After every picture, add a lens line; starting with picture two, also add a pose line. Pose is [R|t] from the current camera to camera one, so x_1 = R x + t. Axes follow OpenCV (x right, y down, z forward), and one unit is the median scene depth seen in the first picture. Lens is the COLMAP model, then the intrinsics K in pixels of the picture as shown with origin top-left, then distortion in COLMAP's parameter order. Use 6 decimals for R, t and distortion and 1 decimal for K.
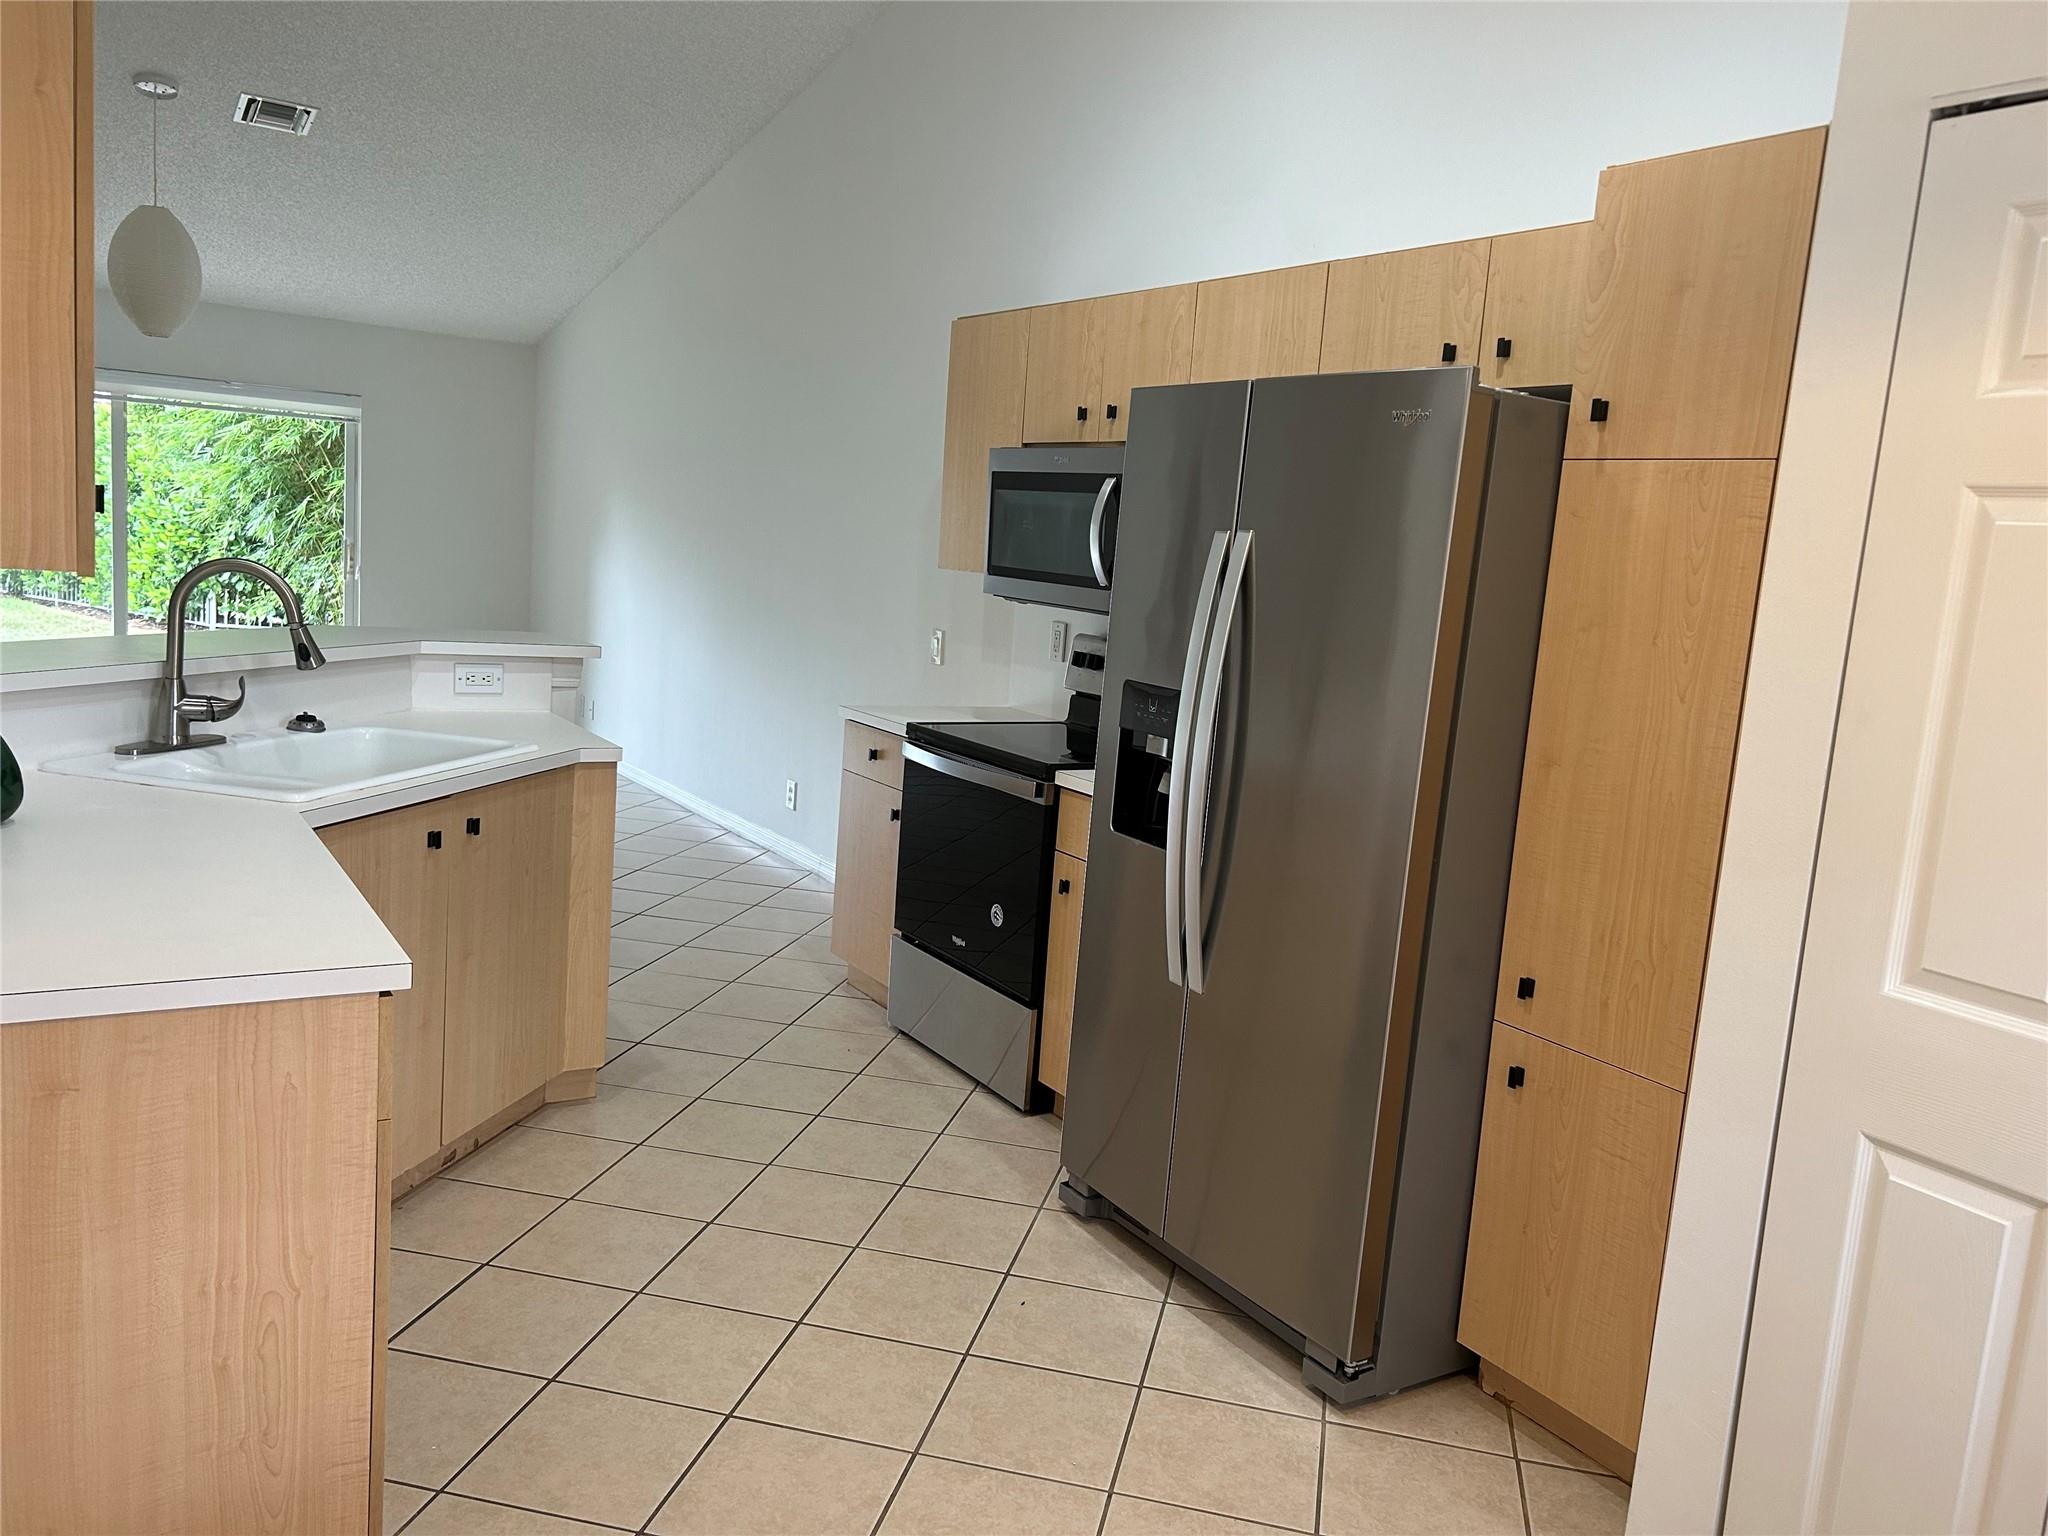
lens RADIAL K [[1557.3, 0, 1023.7], [0, 1557.3, 774.4], [0, 0, 1]] dist [0.065684, -0.082841]
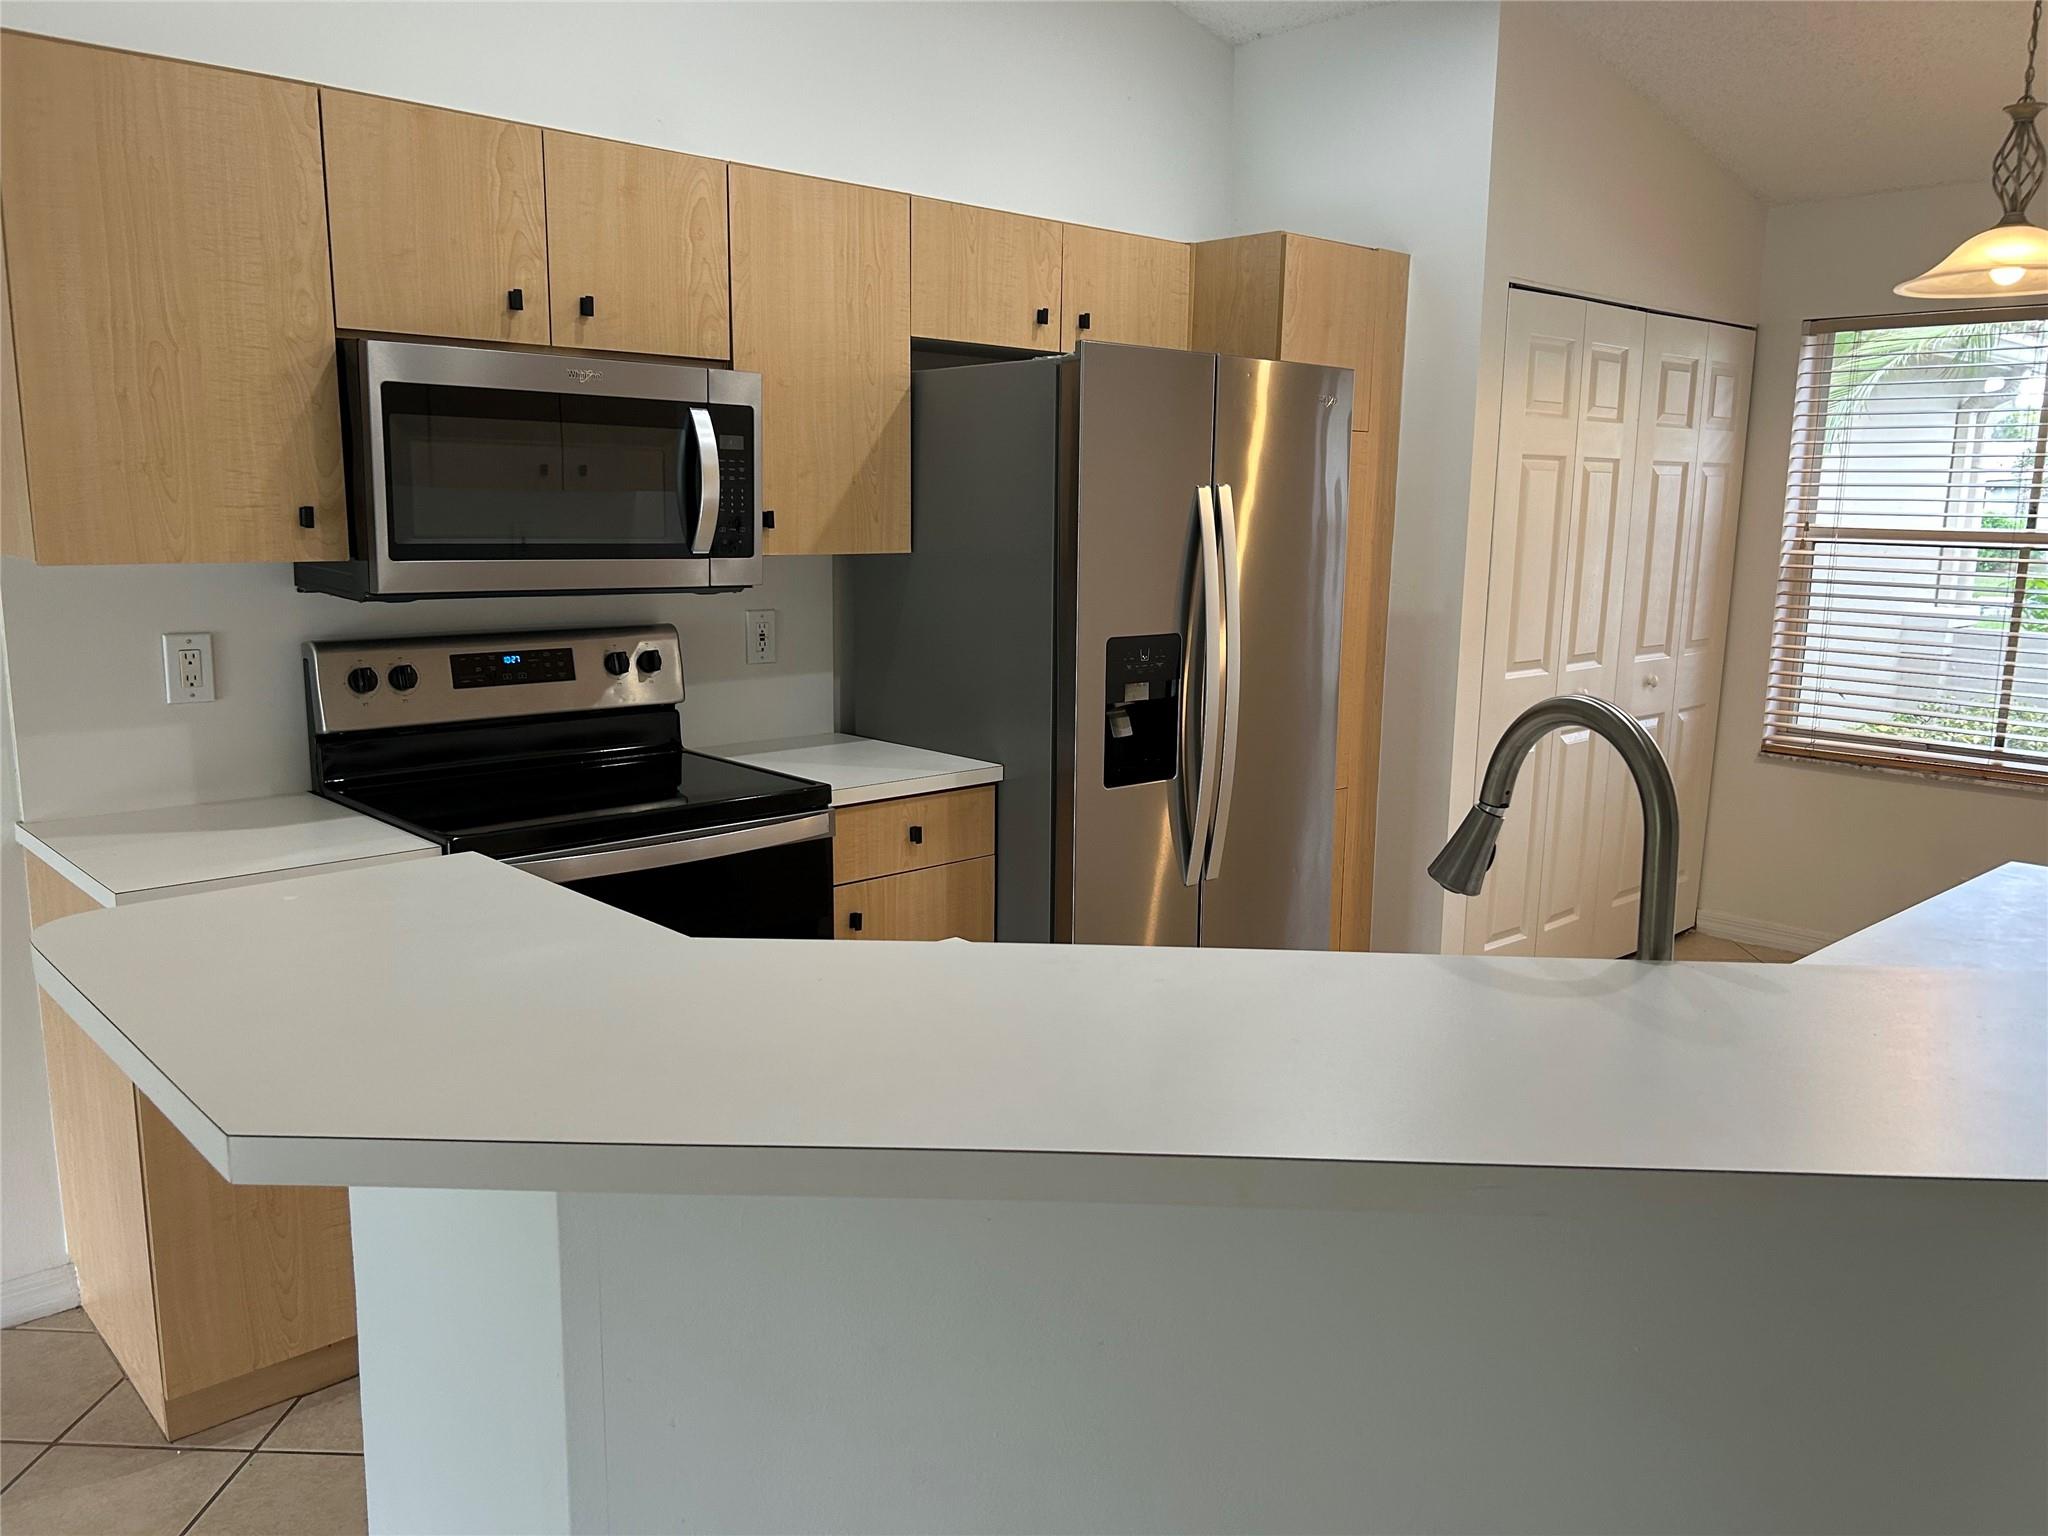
lens RADIAL K [[1557.3, 0, 1023.7], [0, 1557.3, 774.4], [0, 0, 1]] dist [0.065684, -0.082841]
pose [[-0.184208, -0.253524, 0.949628, -0.882363], [0.115759, 0.953841, 0.277104, -0.254040], [-0.976047, 0.160973, -0.146357, 1.177759]]
